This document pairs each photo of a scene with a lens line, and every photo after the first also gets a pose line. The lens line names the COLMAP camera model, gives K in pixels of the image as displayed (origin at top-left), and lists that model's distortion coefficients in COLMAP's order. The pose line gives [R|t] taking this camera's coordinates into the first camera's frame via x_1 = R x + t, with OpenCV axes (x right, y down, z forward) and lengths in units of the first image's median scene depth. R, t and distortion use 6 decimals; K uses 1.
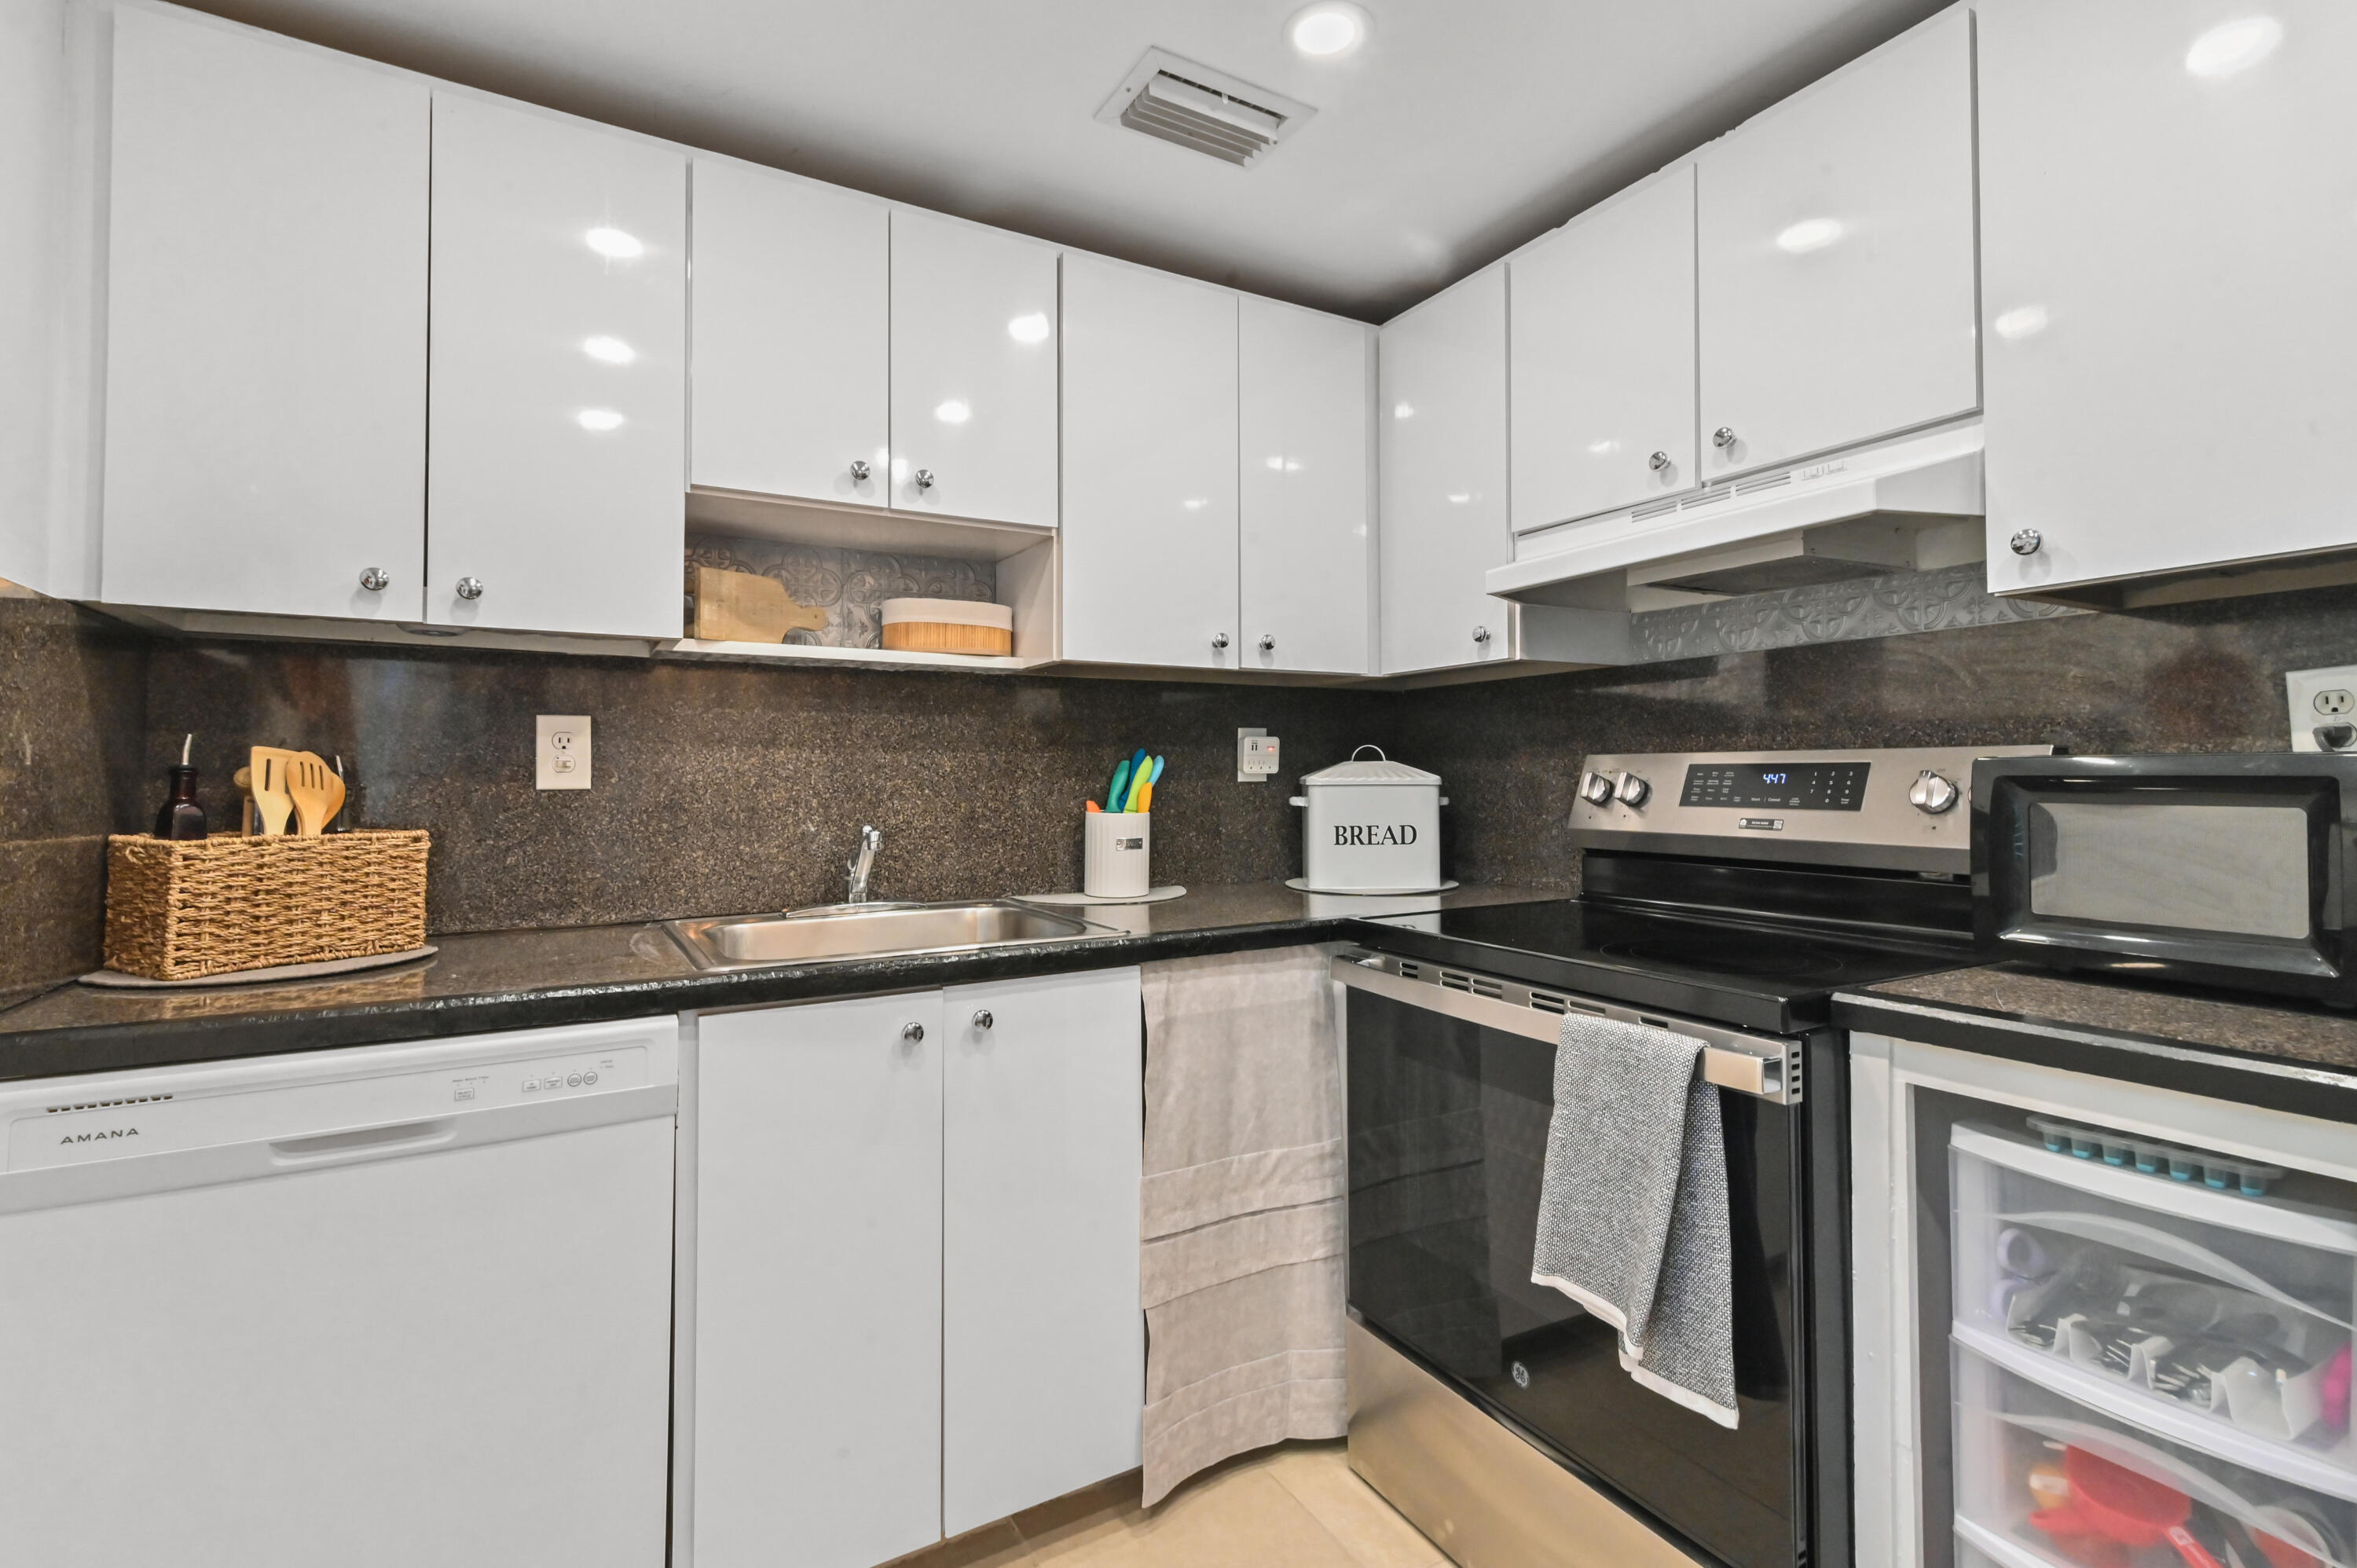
lens RADIAL K [[1098.2, 0, 1178.0], [0, 1098.2, 745.4], [0, 0, 1]] dist [0.014560, -0.000114]
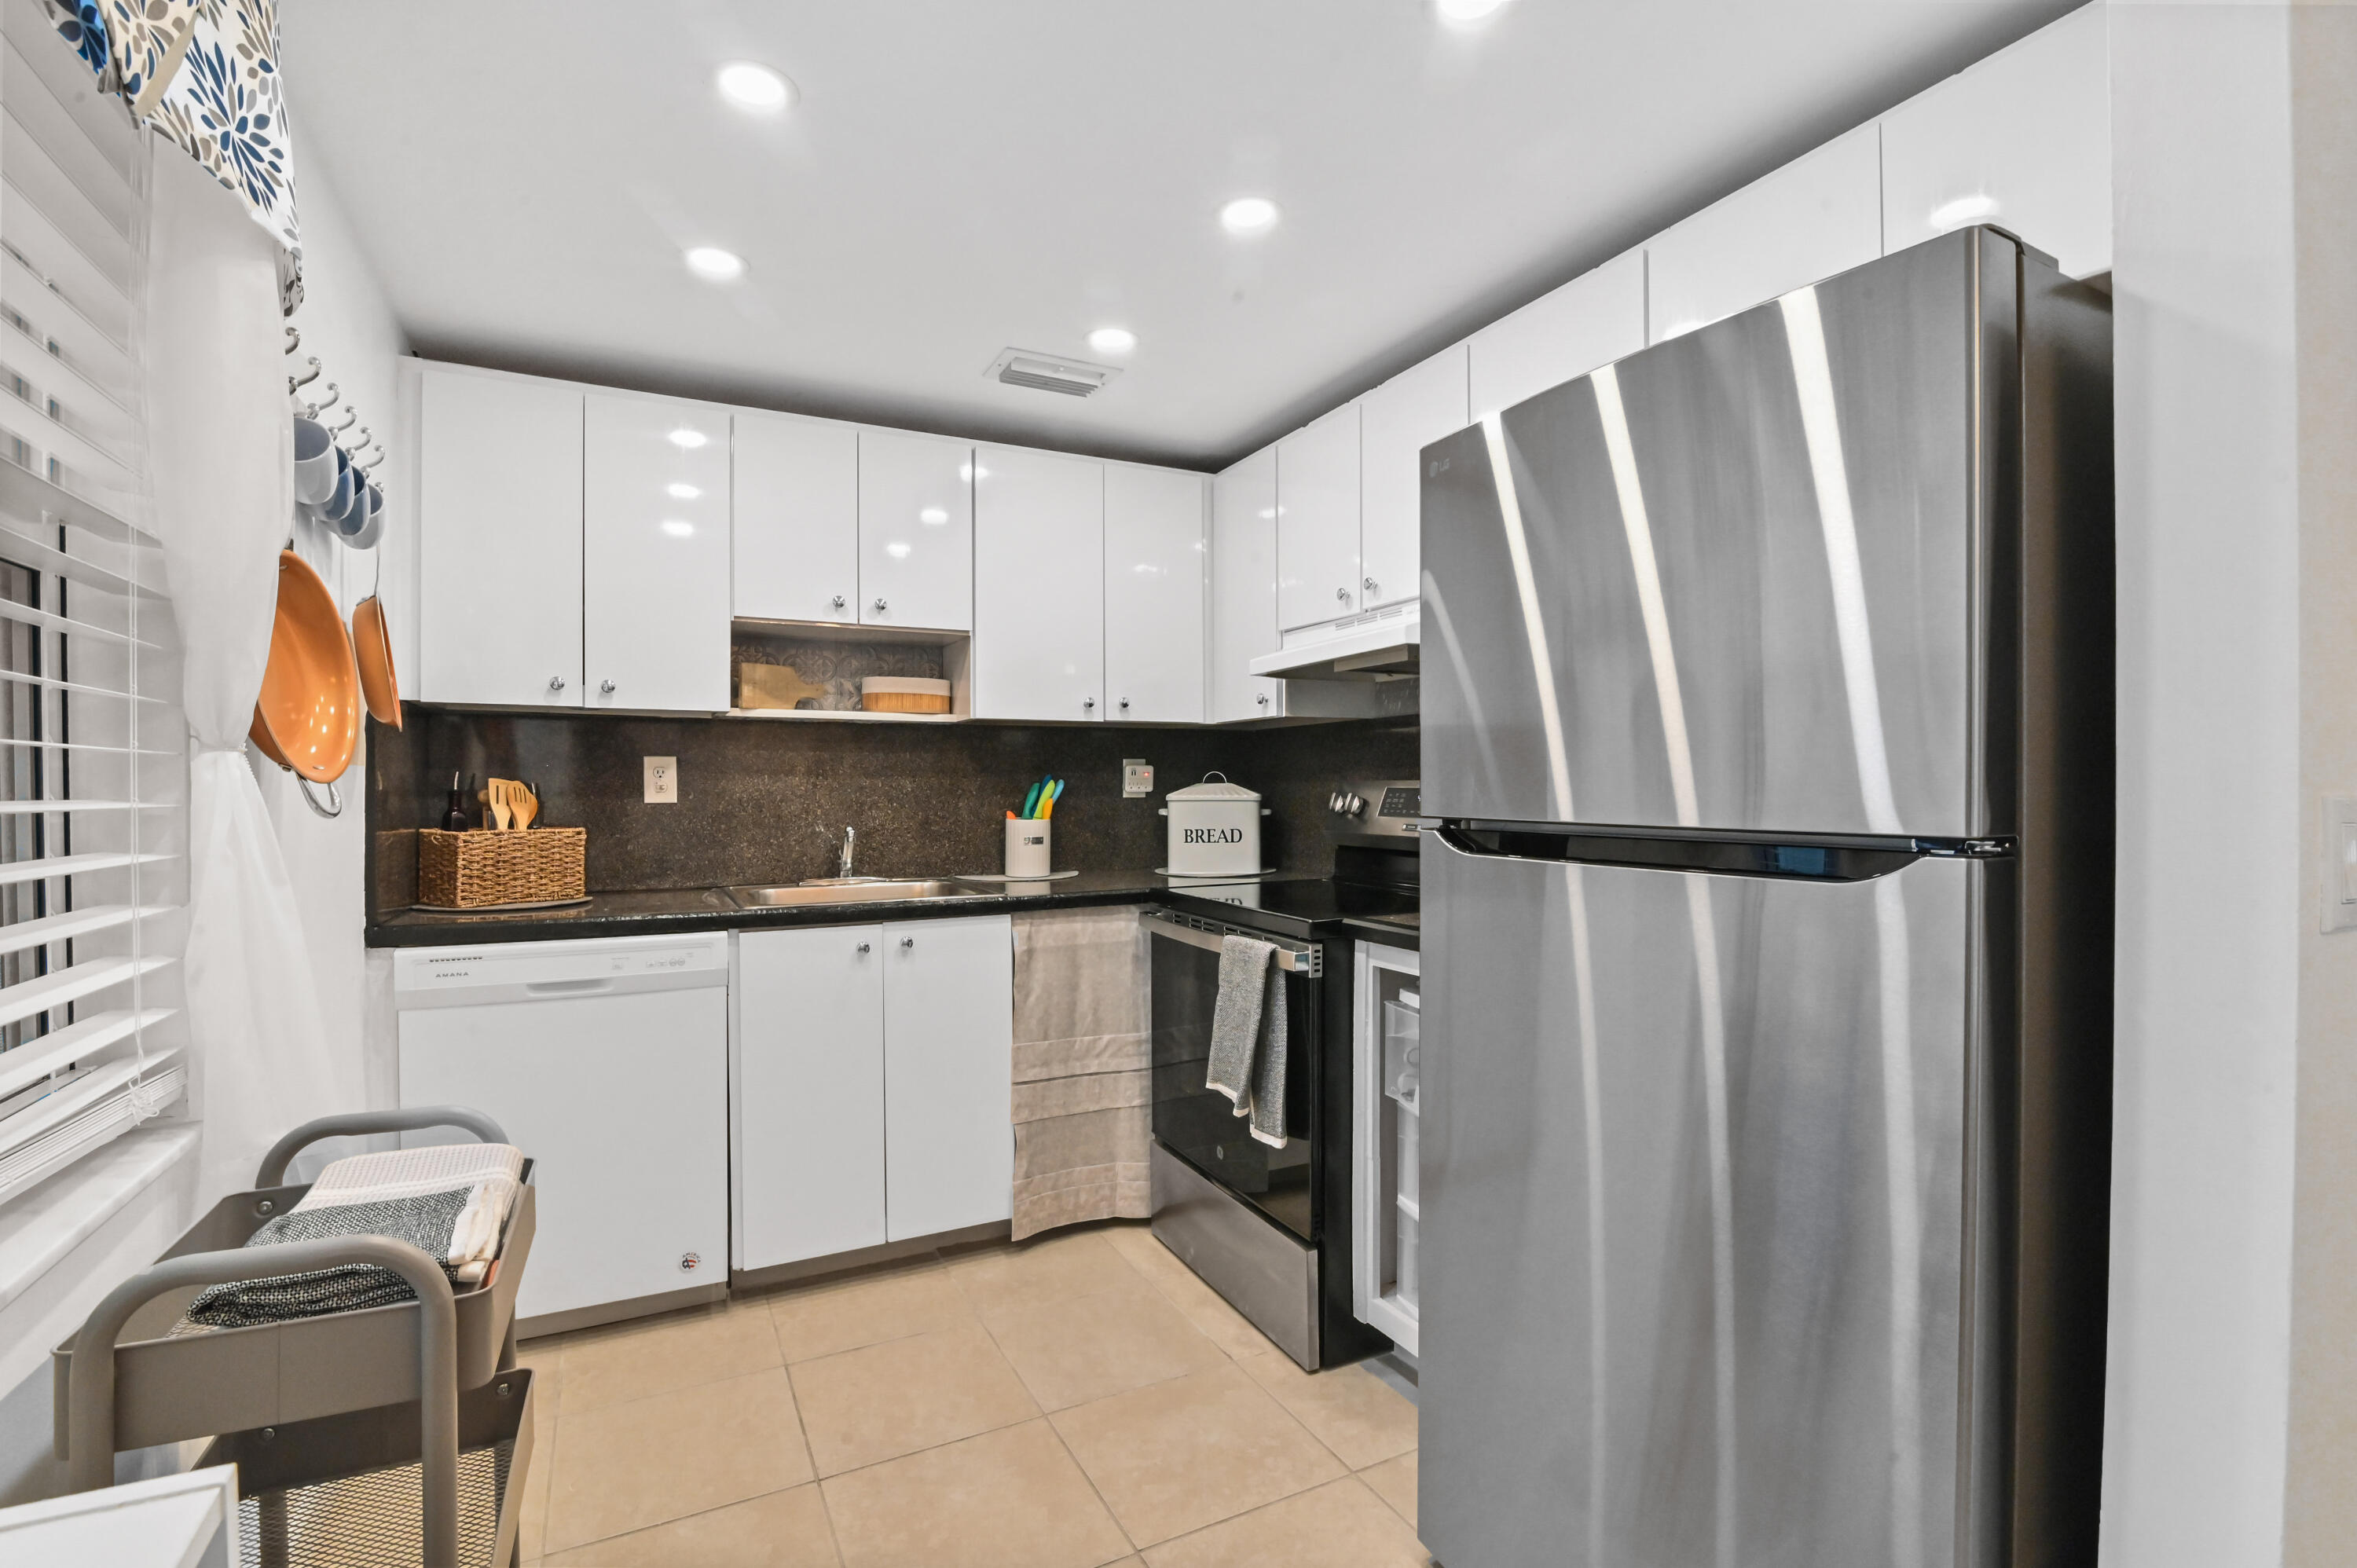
lens RADIAL K [[1087.7, 0, 1174.6], [0, 1087.7, 792.7], [0, 0, 1]] dist [-0.015726, 0.000267]
pose [[0.998513, 0.002239, -0.054467, 0.273109], [-0.000305, 0.999370, 0.035489, -0.031261], [0.054512, -0.035420, 0.997885, -0.528121]]
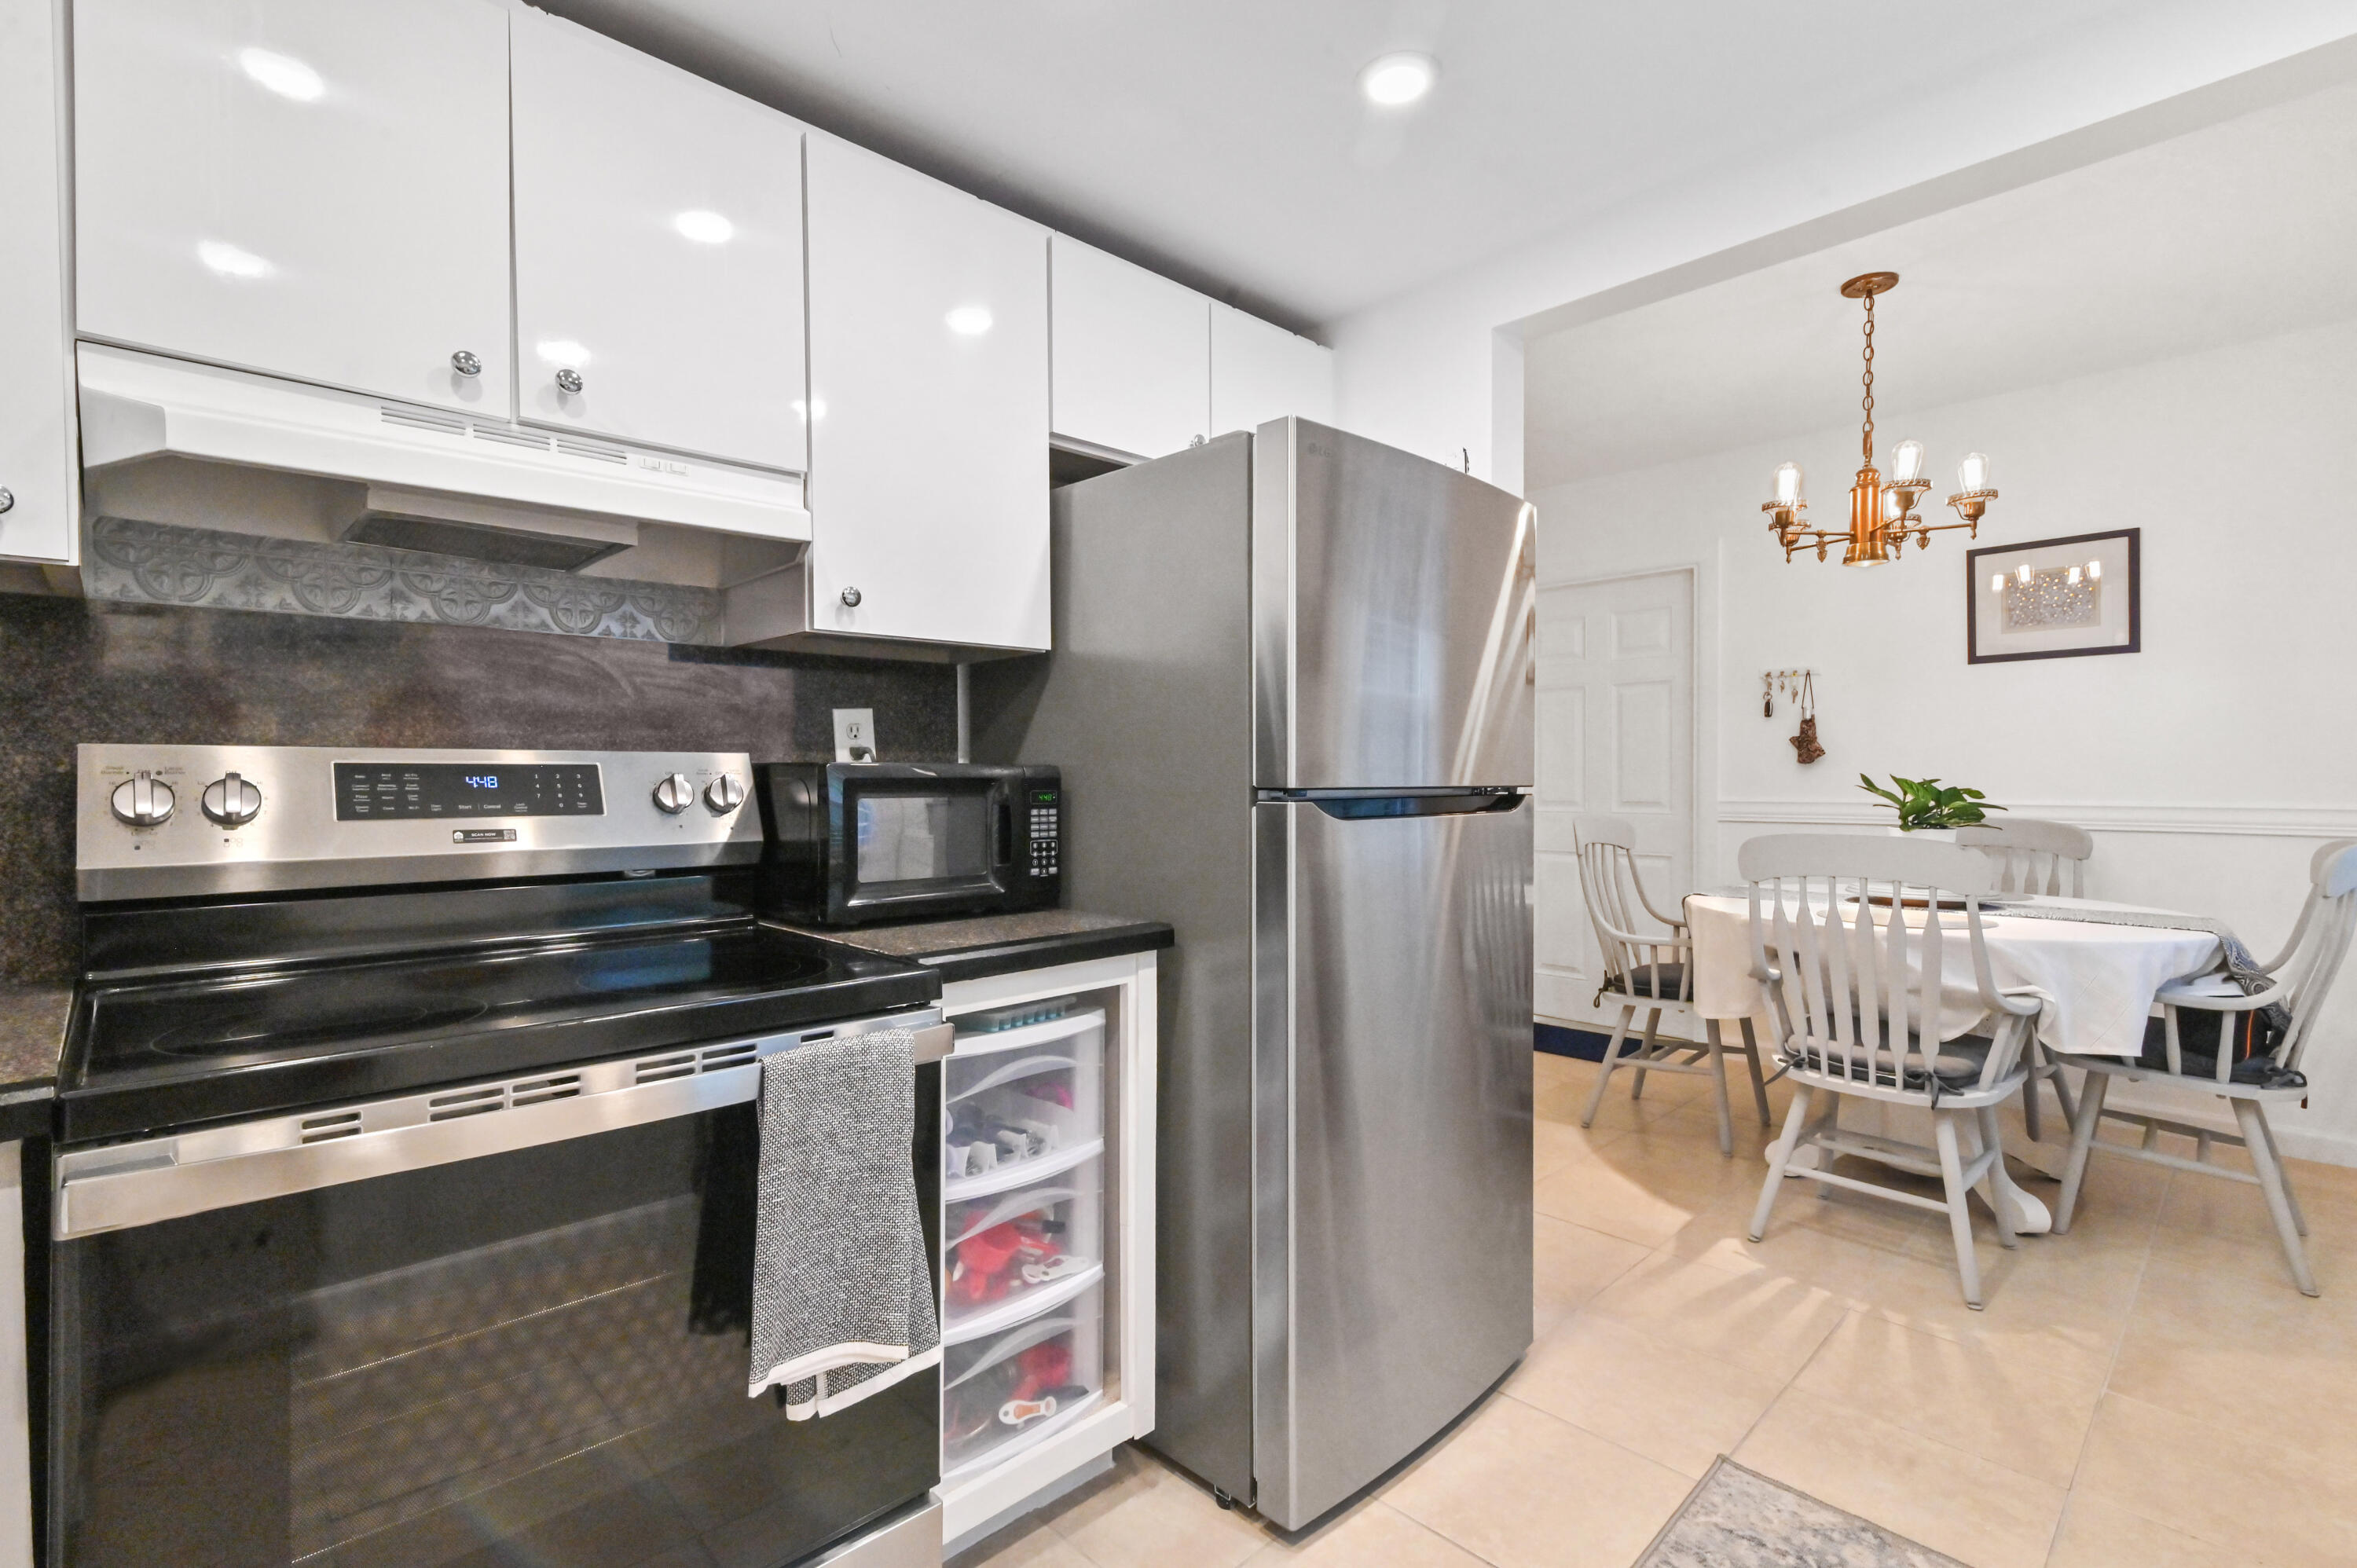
lens RADIAL K [[1082.0, 0, 1178.5], [0, 1082.0, 784.0], [0, 0, 1]] dist [0.014663, 0.000225]
pose [[-0.243050, -0.000424, 0.970014, -0.399145], [-0.022874, 0.999724, -0.005295, 0.023588], [-0.969744, -0.023475, -0.242993, 0.676653]]
